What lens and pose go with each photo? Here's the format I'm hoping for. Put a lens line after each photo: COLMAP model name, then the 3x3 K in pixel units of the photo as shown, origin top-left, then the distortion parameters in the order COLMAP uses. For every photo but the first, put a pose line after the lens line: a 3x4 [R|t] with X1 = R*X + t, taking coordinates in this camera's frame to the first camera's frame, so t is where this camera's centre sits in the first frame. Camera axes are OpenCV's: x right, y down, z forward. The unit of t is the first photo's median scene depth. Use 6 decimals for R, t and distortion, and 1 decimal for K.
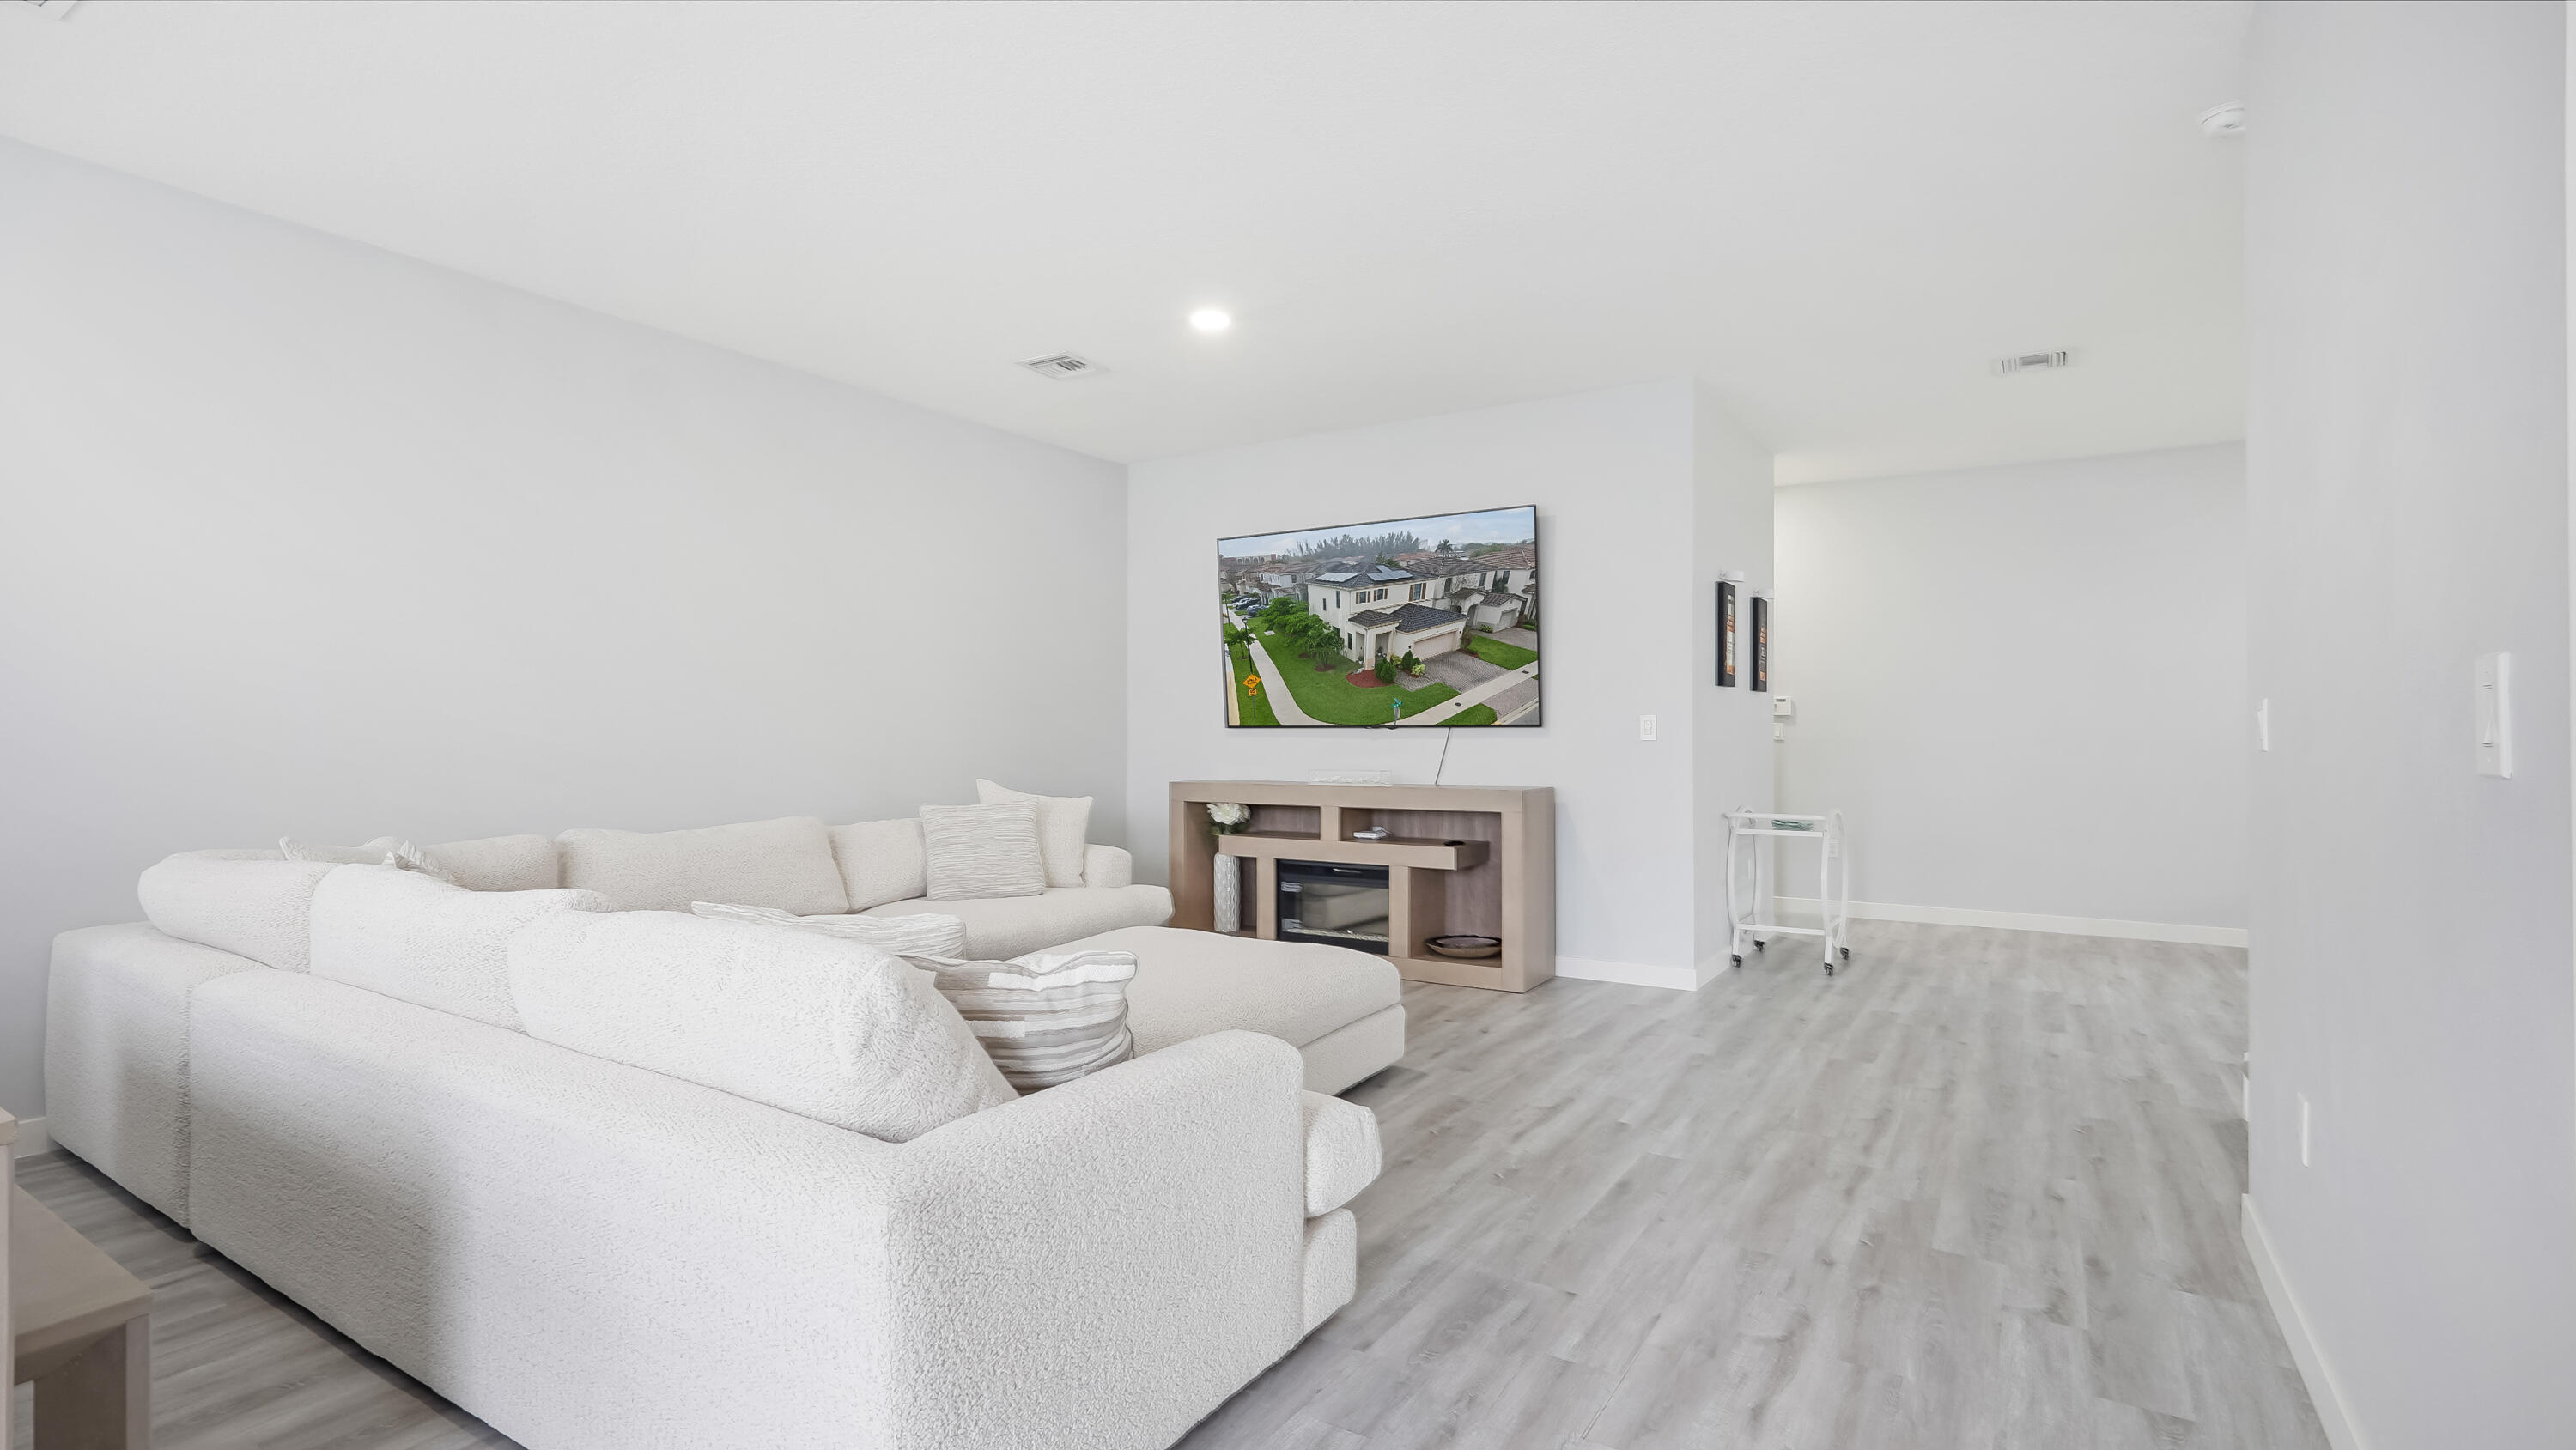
lens RADIAL K [[1185.6, 0, 1286.3], [0, 1185.6, 727.2], [0, 0, 1]] dist [-0.019047, 0.009779]
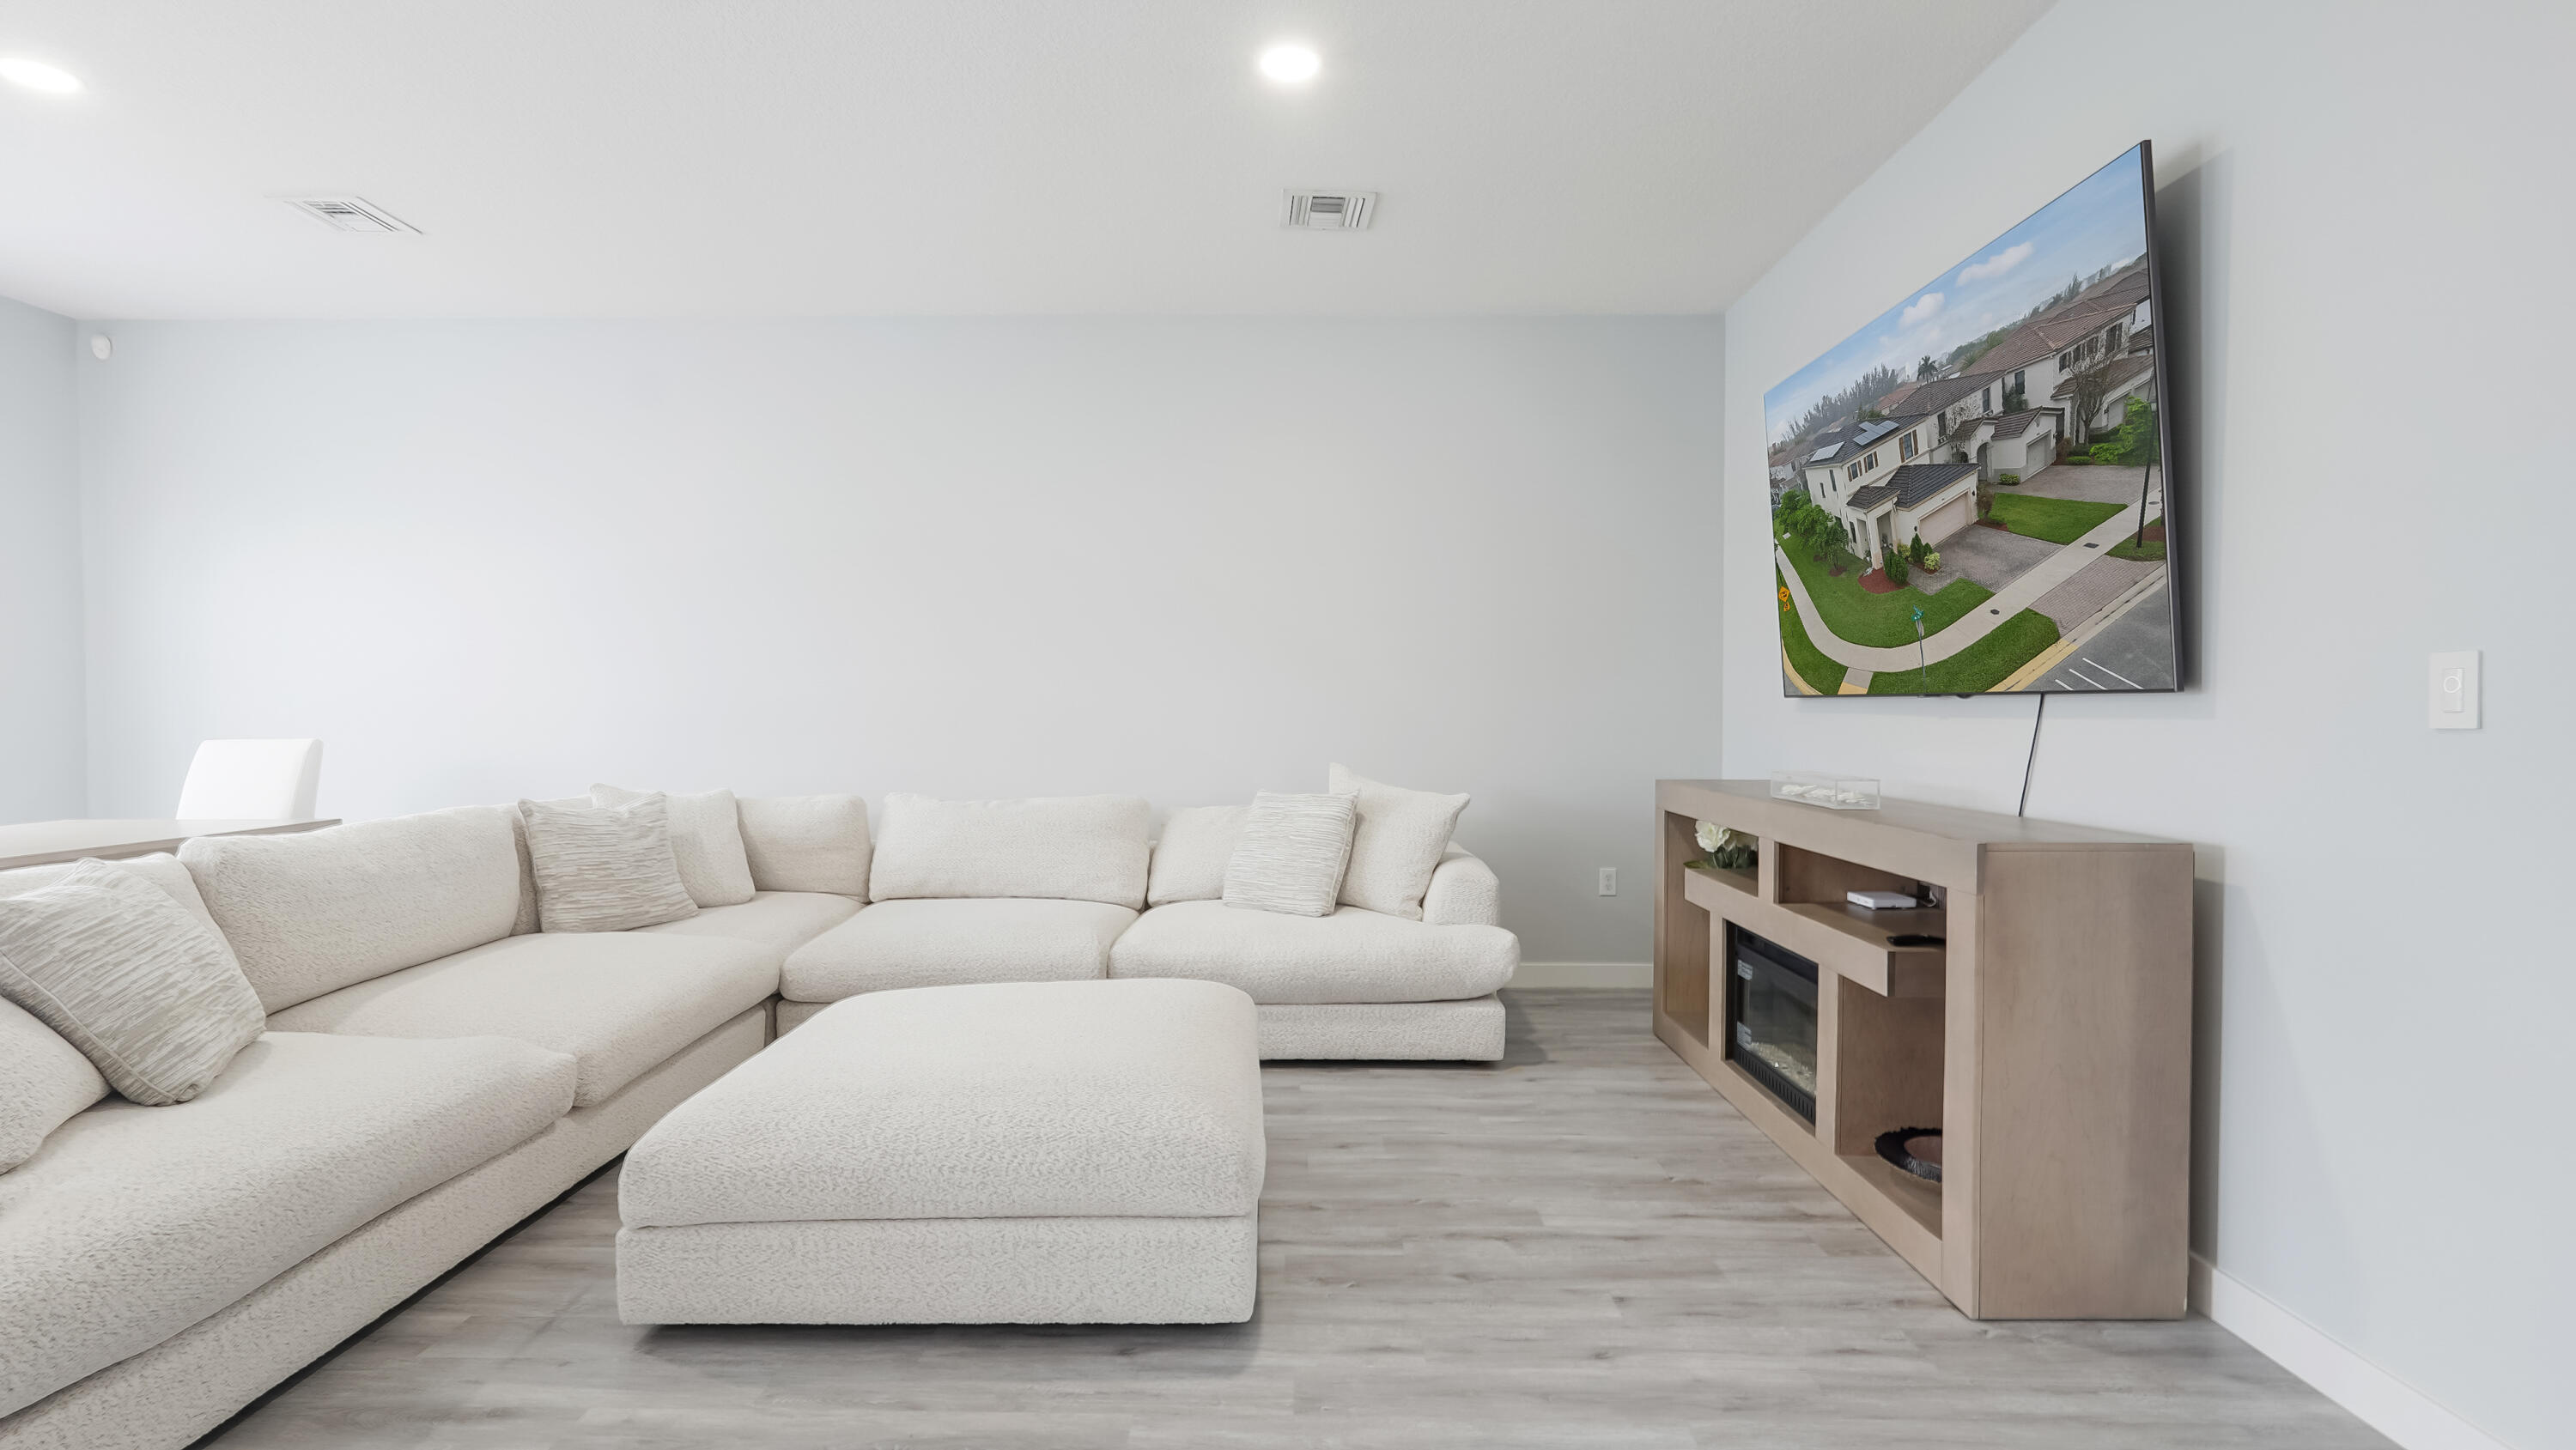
lens RADIAL K [[1185.6, 0, 1284.8], [0, 1185.6, 723.8], [0, 0, 1]] dist [-0.019047, 0.009779]
pose [[0.531662, 0.014004, -0.846841, 0.487413], [0.002696, 0.999830, 0.018226, 0.003155], [0.846952, -0.011974, 0.531534, 0.656903]]
